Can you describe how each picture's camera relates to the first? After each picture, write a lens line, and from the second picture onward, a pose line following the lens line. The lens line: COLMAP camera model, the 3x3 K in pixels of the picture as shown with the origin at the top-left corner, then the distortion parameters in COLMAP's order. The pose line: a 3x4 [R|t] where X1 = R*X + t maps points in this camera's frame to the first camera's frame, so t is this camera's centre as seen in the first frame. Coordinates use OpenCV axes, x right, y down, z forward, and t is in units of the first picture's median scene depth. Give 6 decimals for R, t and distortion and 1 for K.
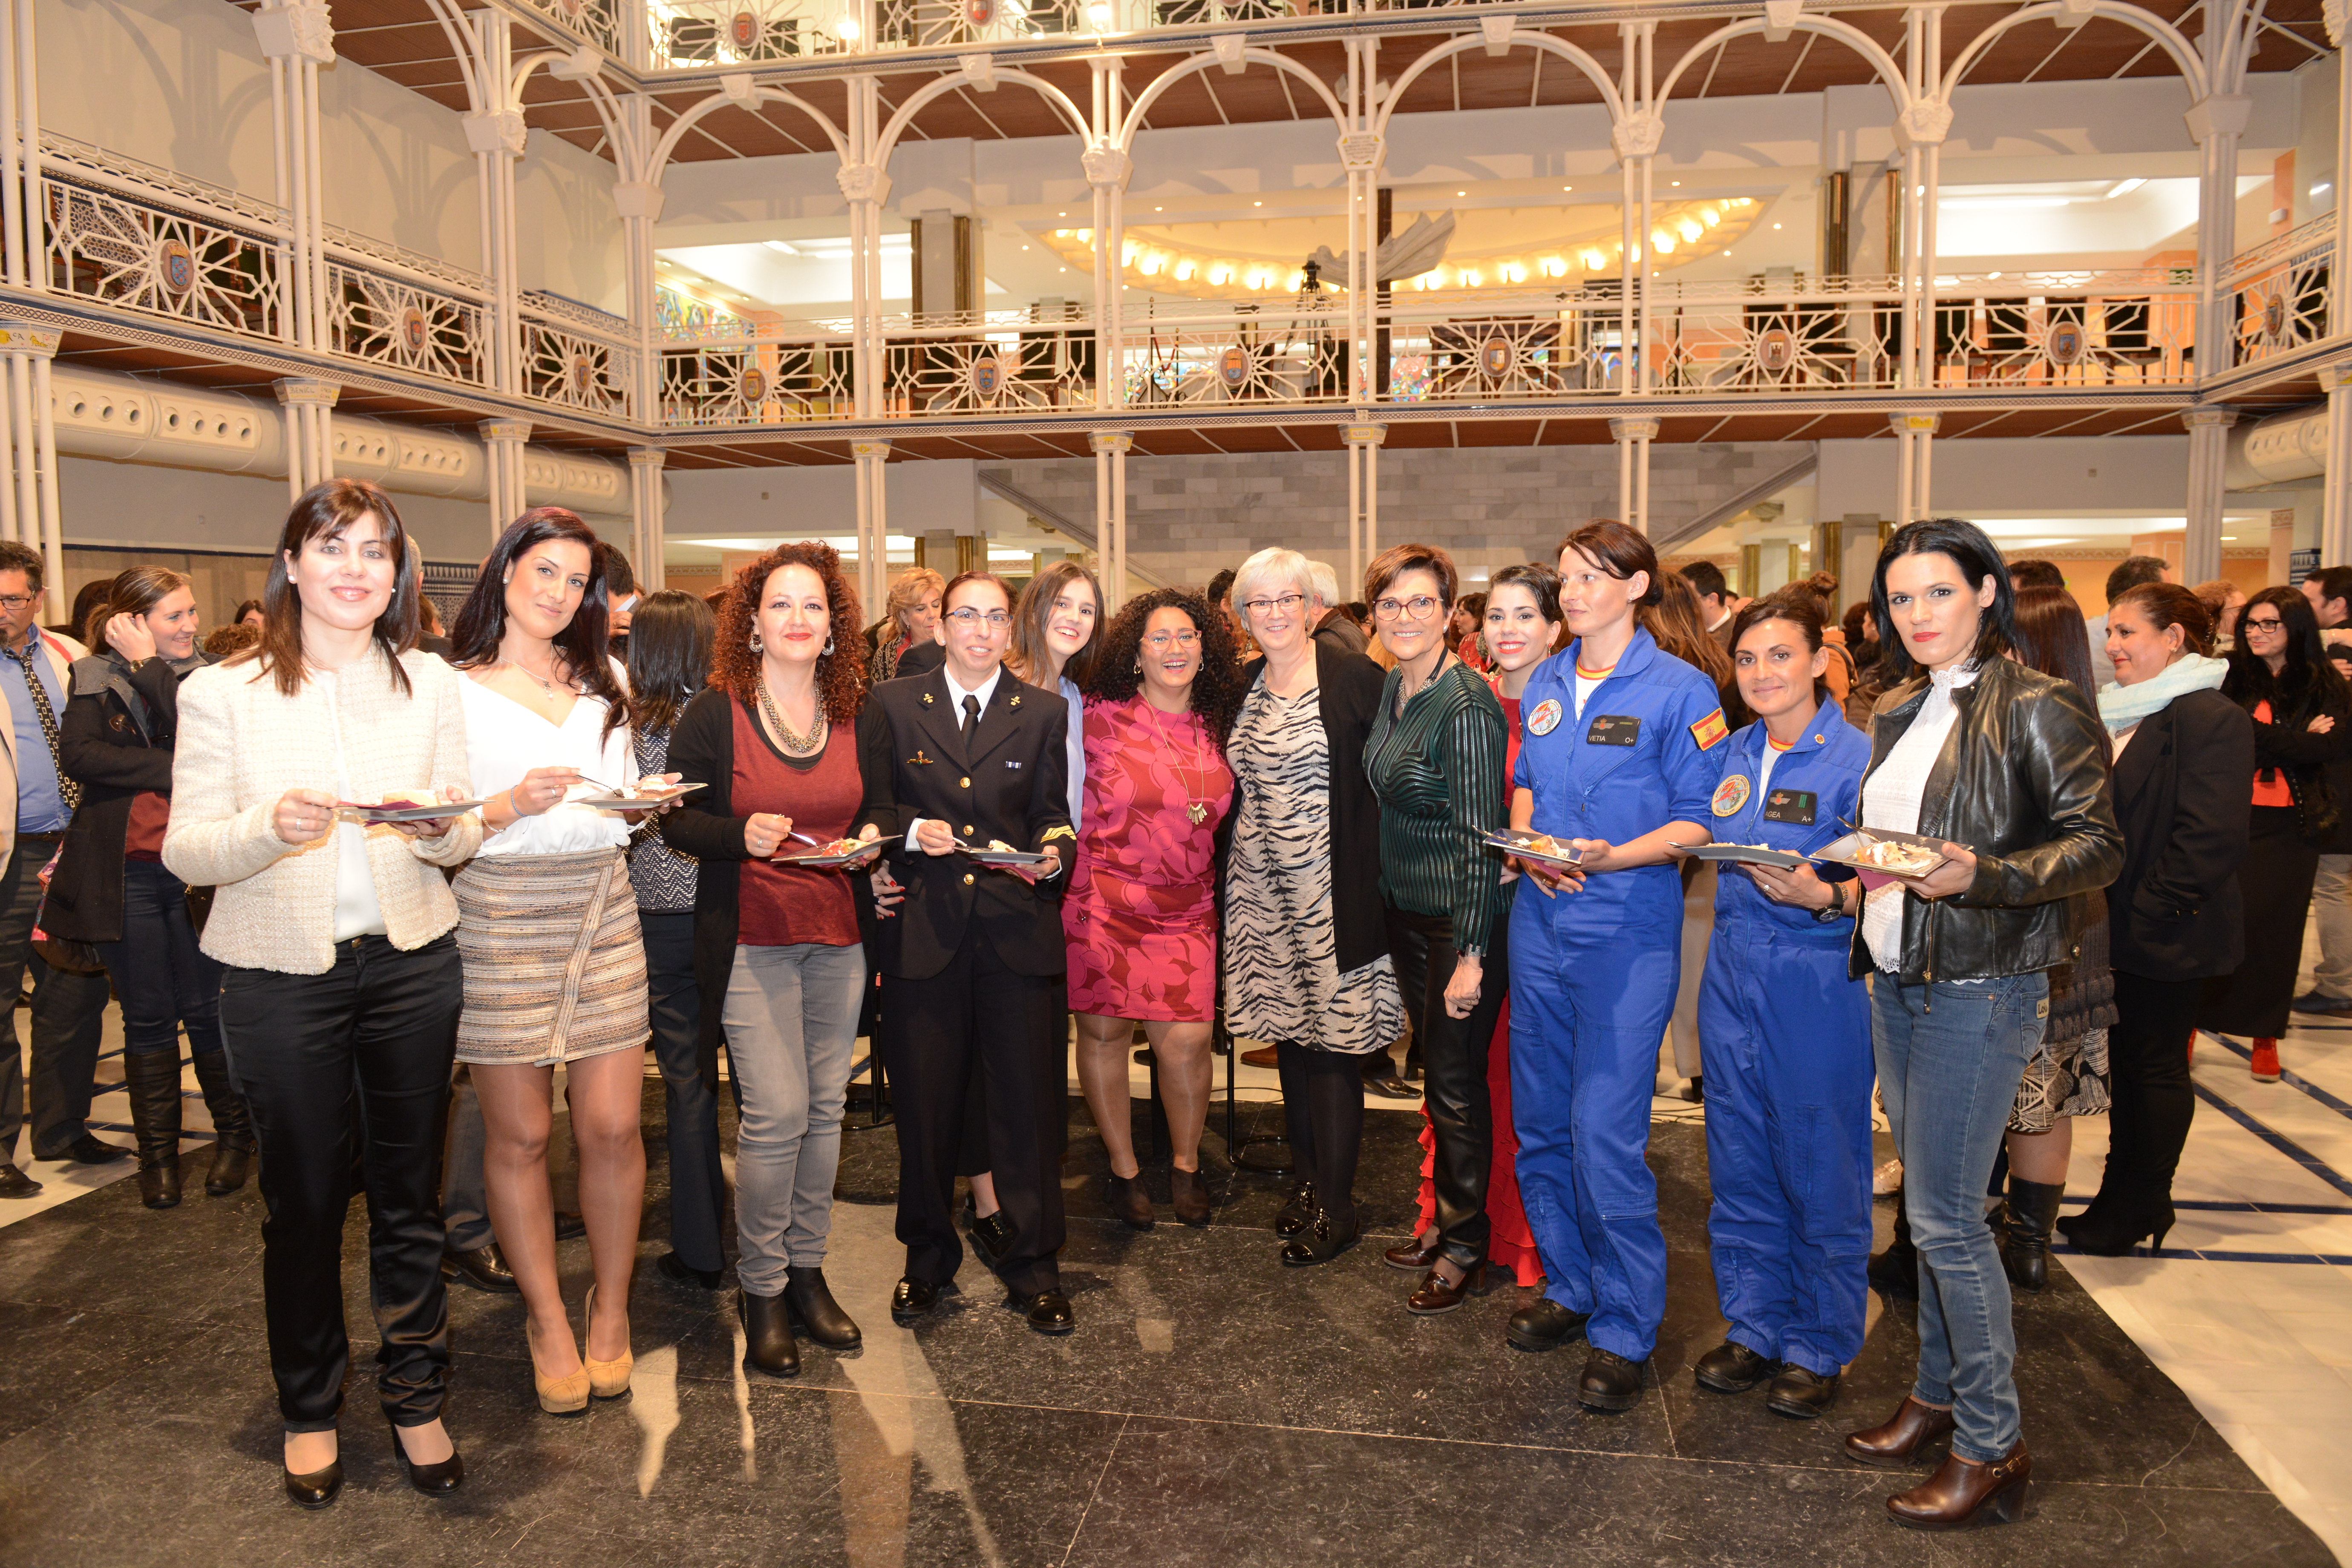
lens RADIAL K [[1609.8, 0, 1194.9], [0, 1609.8, 772.7], [0, 0, 1]] dist [-0.046947, -0.004714]
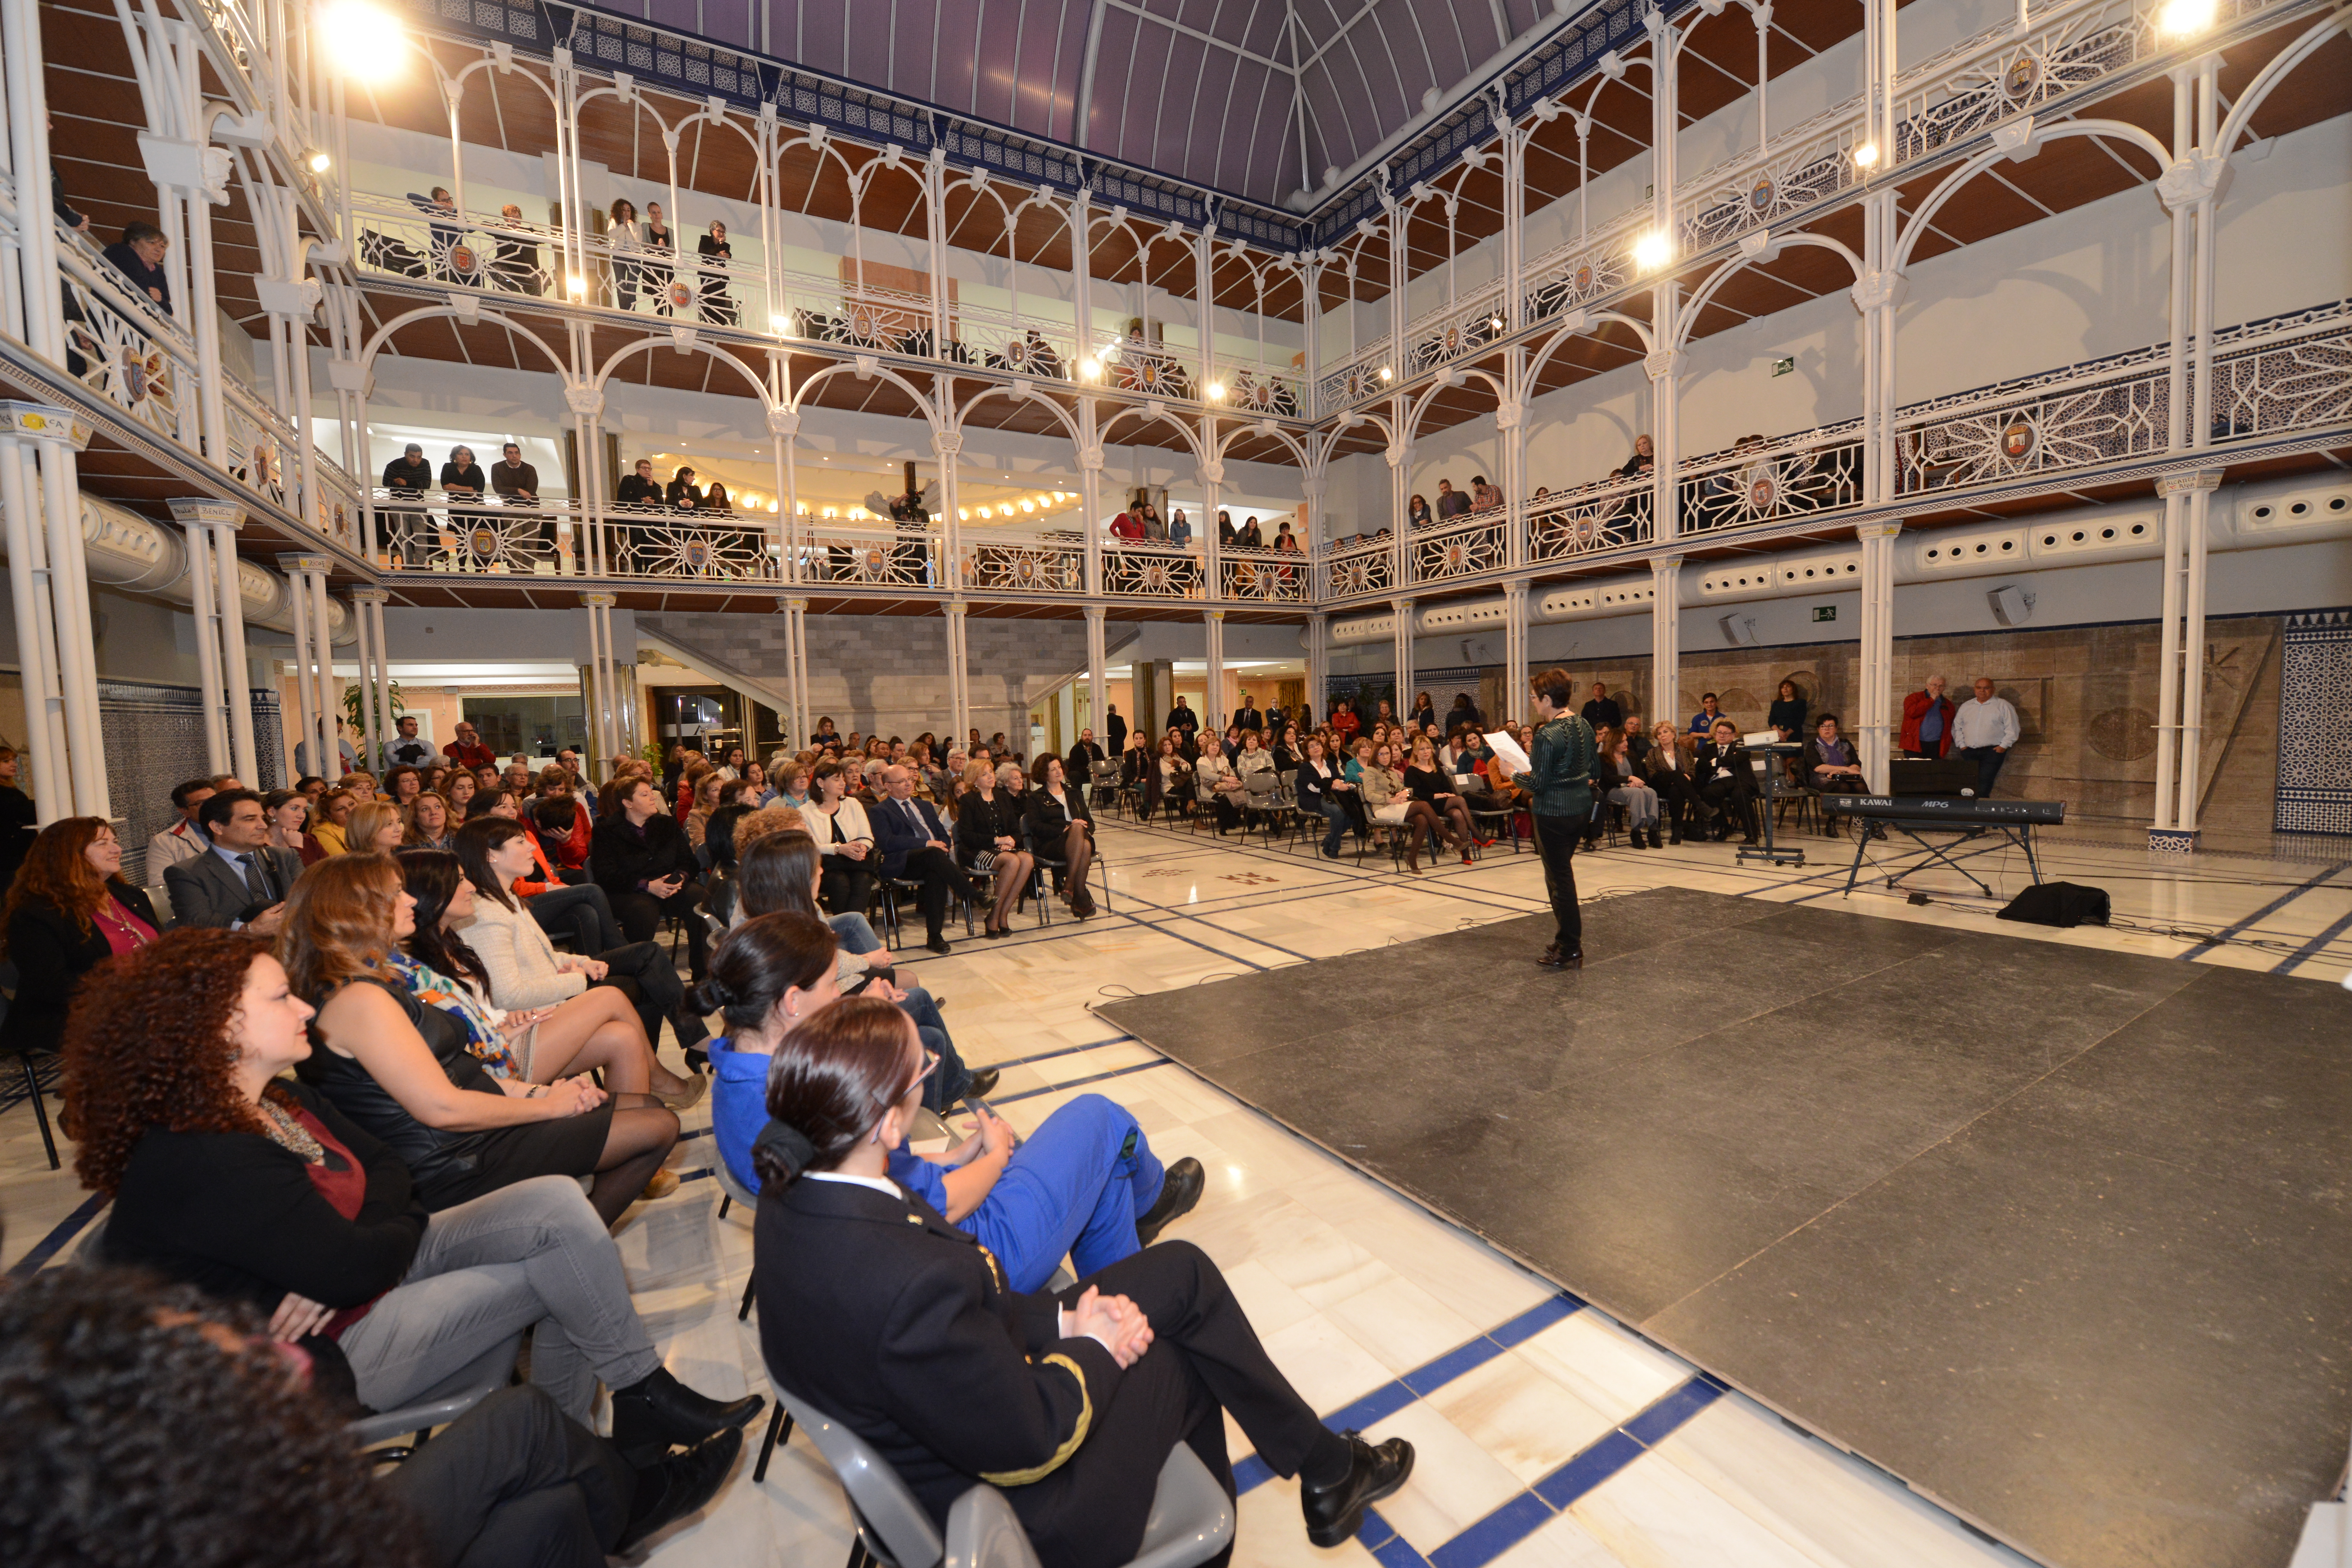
lens RADIAL K [[940.7, 0, 1204.9], [0, 940.7, 806.9], [0, 0, 1]] dist [-0.002798, -0.000508]
pose [[0.745883, -0.086611, 0.660422, -0.333807], [0.089224, 0.995566, 0.029794, -0.003056], [-0.660074, 0.036703, 0.750304, 0.060281]]
